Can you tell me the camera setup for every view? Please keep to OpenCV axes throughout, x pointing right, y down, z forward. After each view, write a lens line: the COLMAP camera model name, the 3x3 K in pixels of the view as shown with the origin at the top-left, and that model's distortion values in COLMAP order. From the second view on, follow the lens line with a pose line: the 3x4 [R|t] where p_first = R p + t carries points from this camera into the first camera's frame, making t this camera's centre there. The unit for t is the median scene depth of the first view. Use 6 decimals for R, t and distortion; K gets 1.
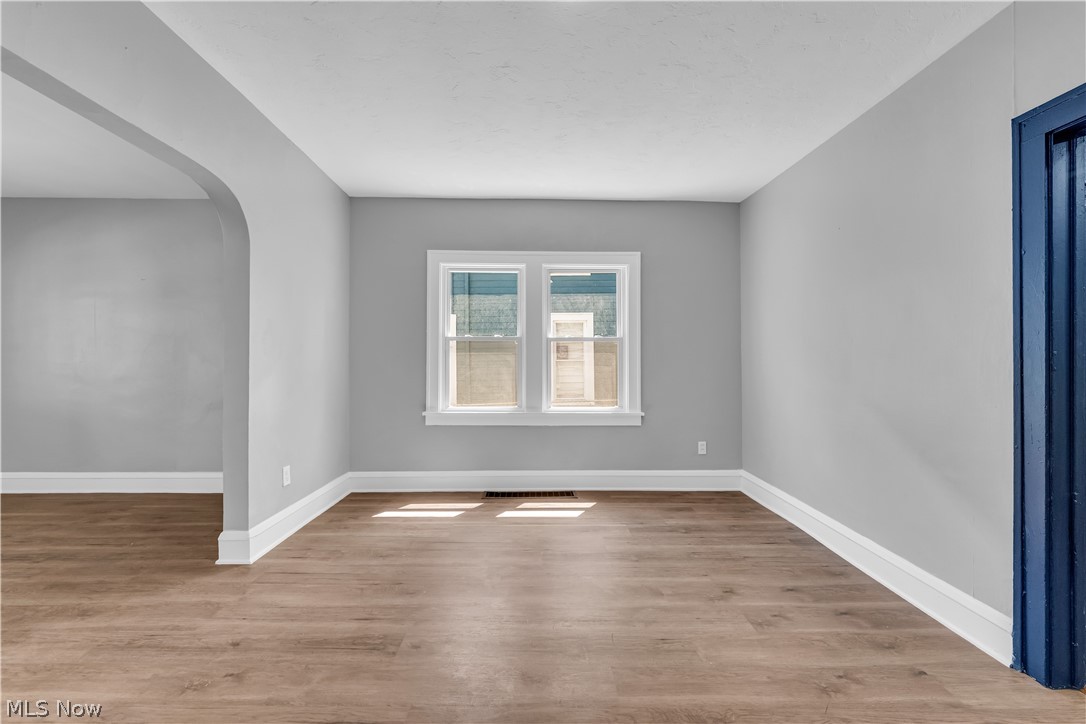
lens RADIAL K [[452.5, 0, 544.5], [0, 452.5, 360.9], [0, 0, 1]] dist [-0.009564, -0.000033]
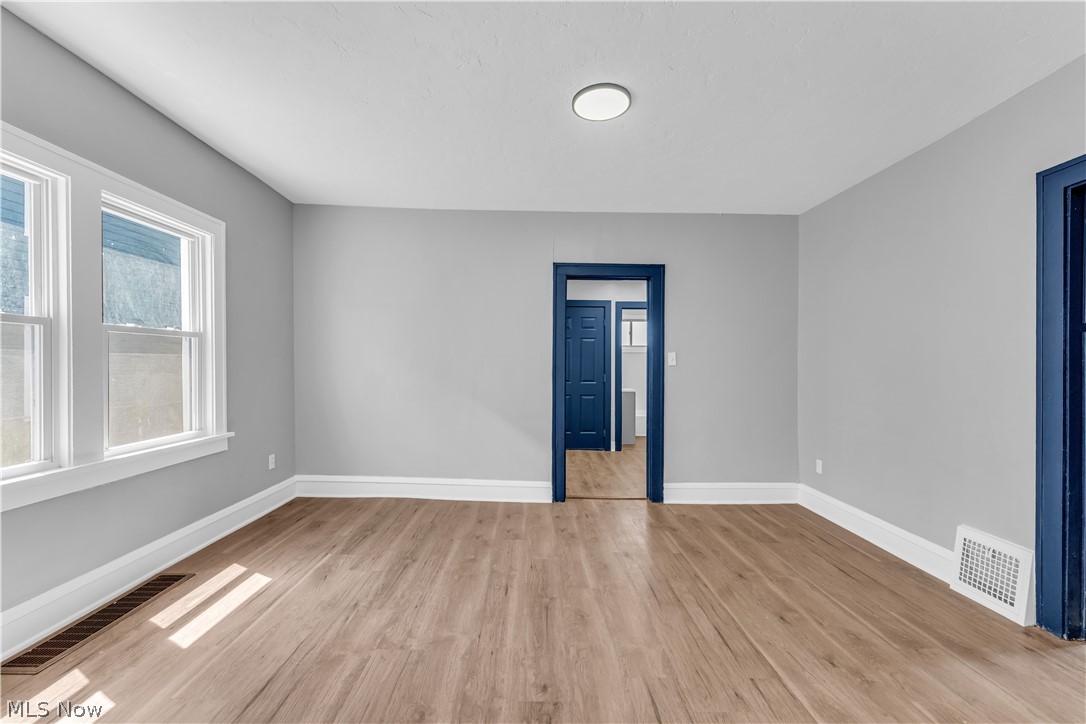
lens RADIAL K [[452.5, 0, 542.0], [0, 452.5, 367.7], [0, 0, 1]] dist [-0.009564, -0.000033]
pose [[-0.003751, -0.010667, 0.999936, -0.723824], [-0.011799, 0.999874, 0.010622, -0.015525], [-0.999923, -0.011758, -0.003876, 0.616546]]
